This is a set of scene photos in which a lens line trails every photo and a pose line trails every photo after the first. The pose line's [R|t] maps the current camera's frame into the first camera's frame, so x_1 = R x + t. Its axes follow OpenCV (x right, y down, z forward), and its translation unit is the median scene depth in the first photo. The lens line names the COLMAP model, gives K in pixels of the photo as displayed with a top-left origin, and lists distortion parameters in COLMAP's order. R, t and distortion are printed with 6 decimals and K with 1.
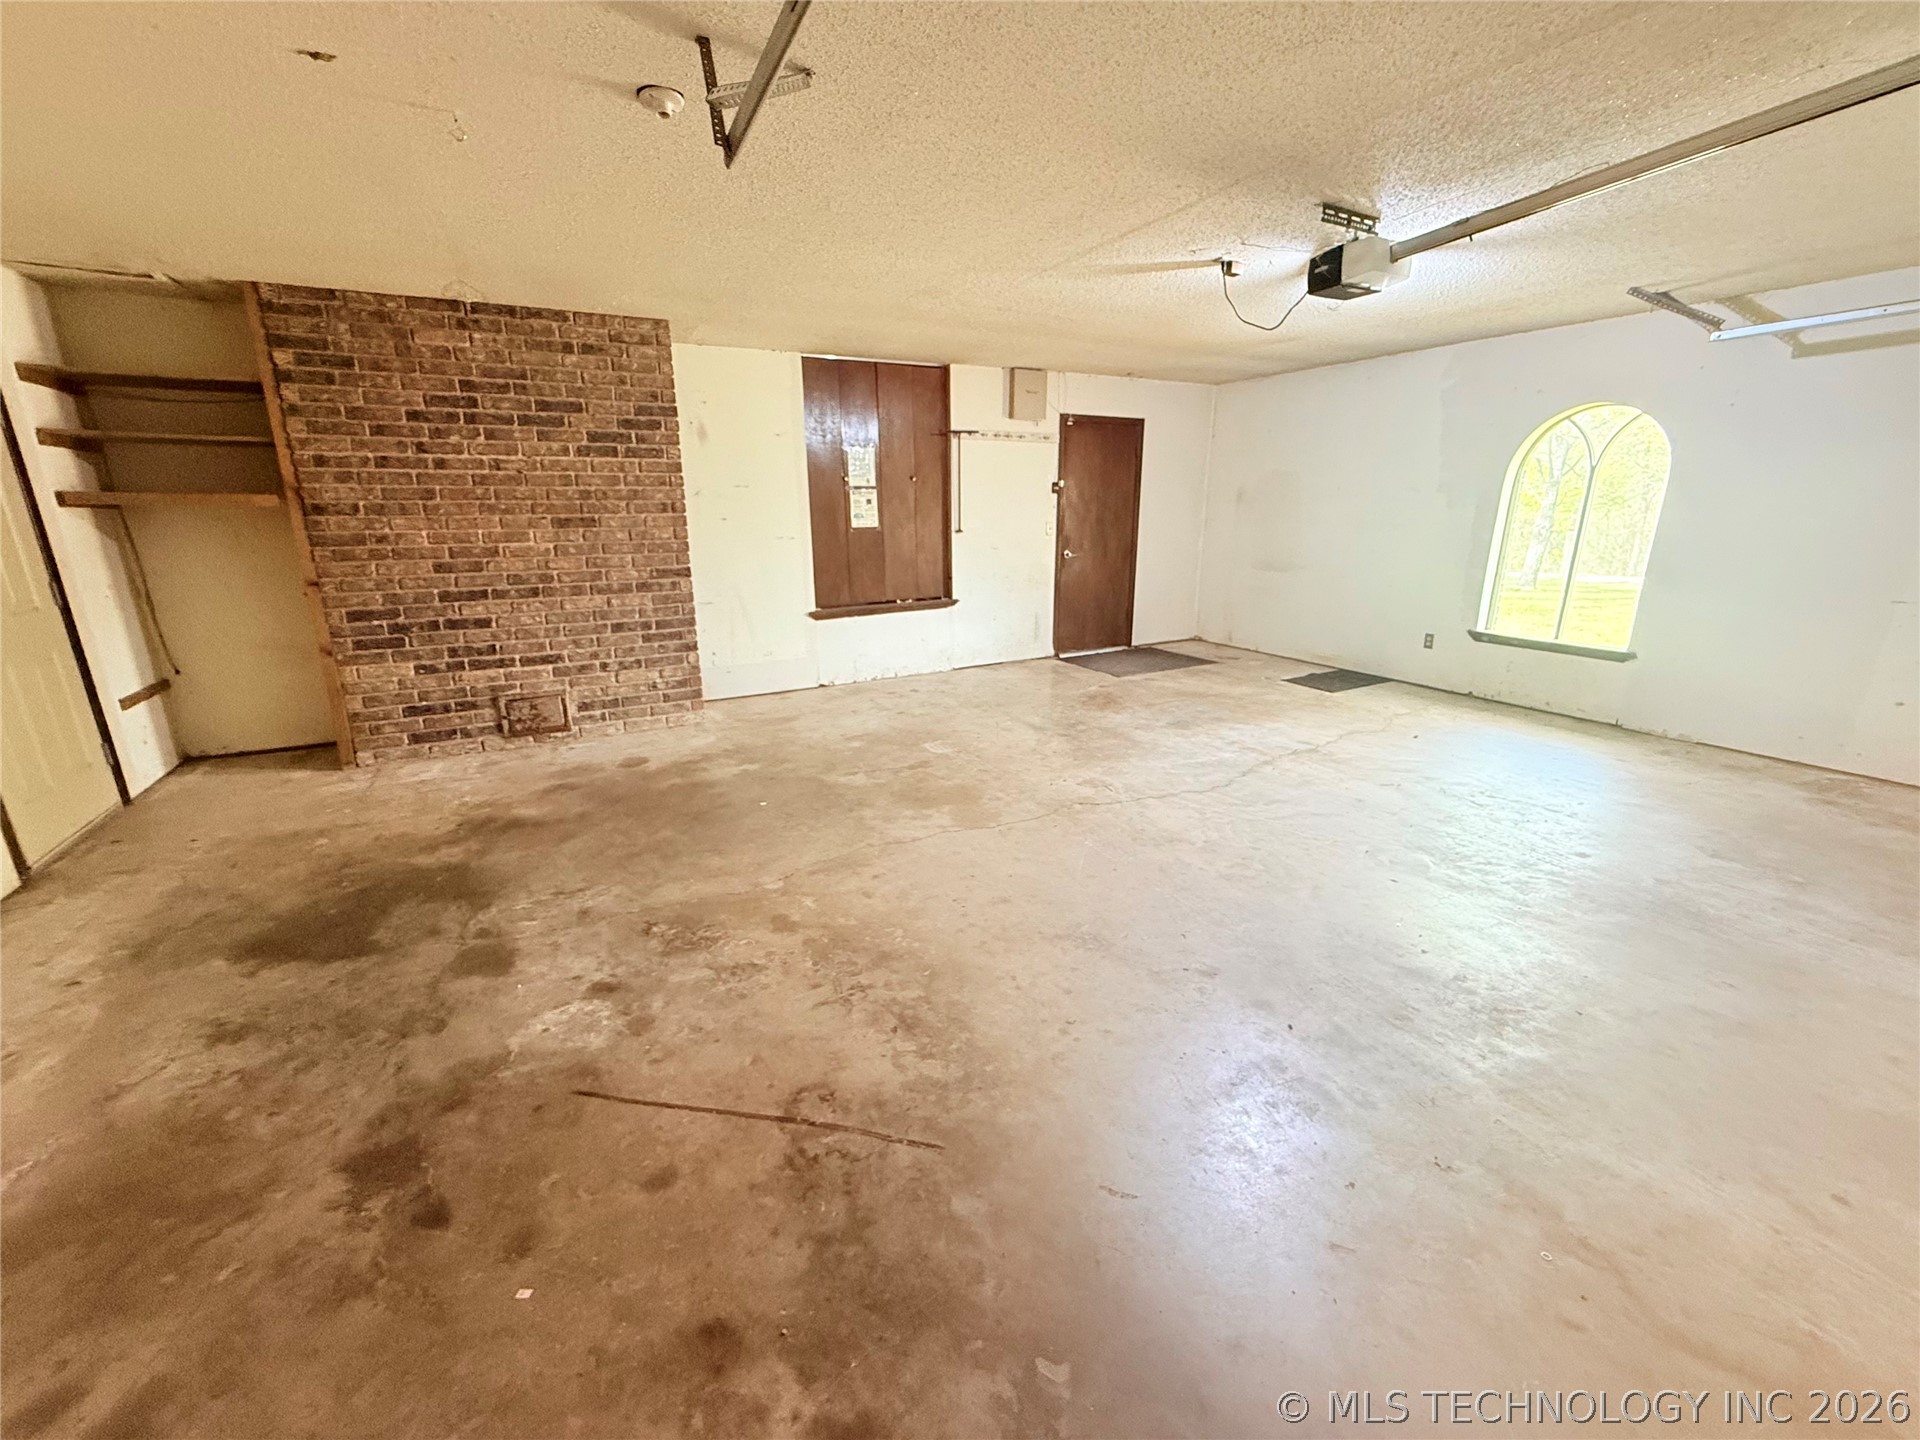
lens RADIAL K [[765.3, 0, 957.2], [0, 765.3, 720.2], [0, 0, 1]] dist [-0.000433, -0.000589]
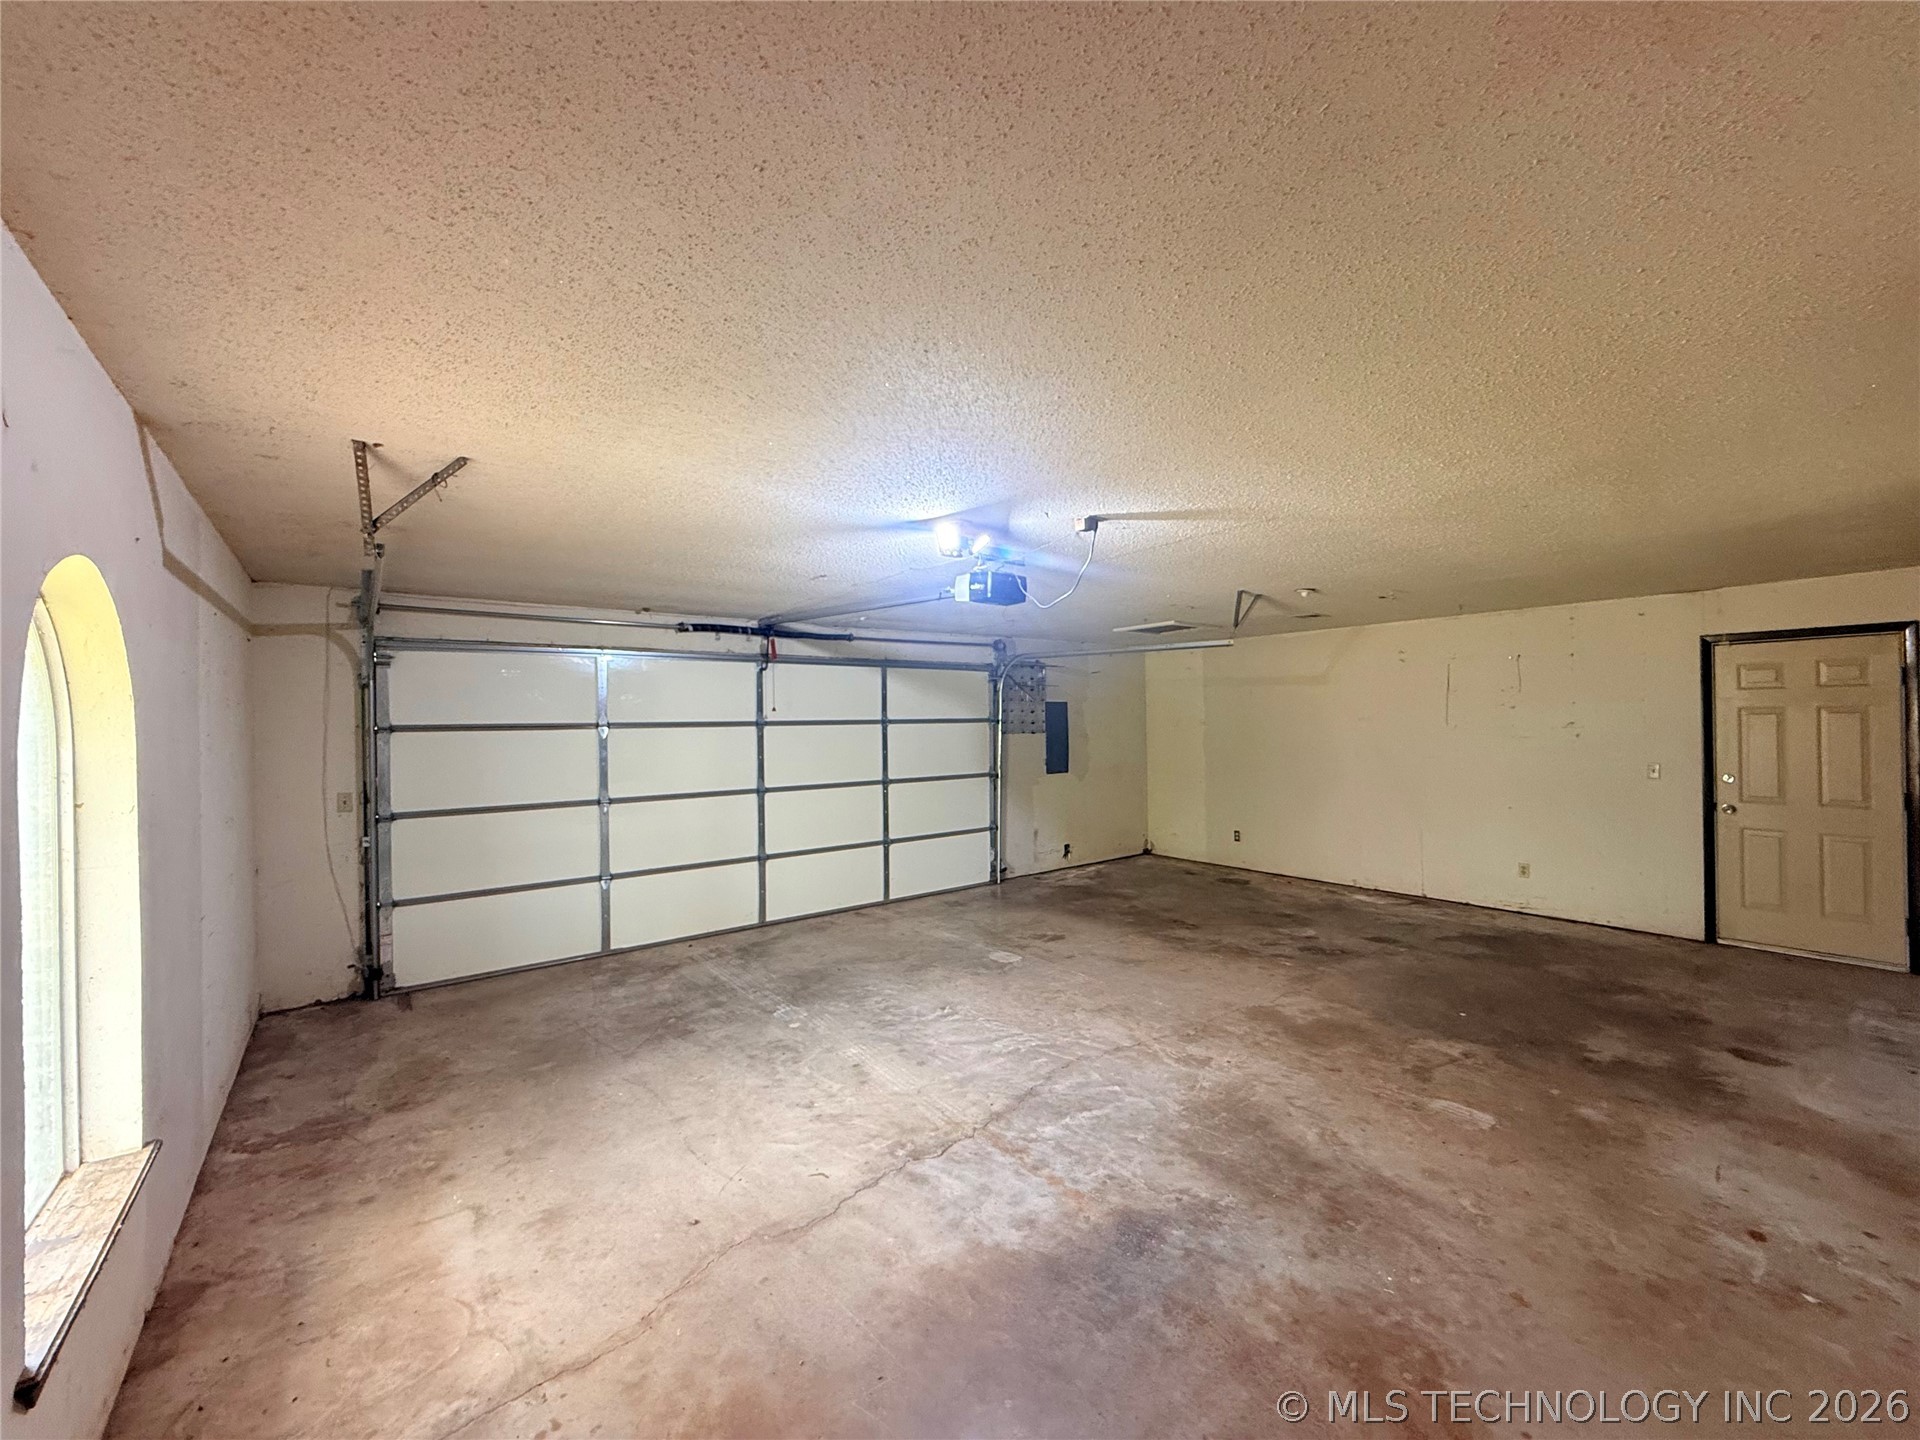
lens RADIAL K [[765.3, 0, 962.3], [0, 765.3, 719.1], [0, 0, 1]] dist [-0.000433, -0.000589]
pose [[-0.984560, 0.019273, -0.173984, 0.579076], [-0.027758, 0.964155, 0.263884, -0.518195], [0.172833, 0.264639, -0.948733, 1.648320]]
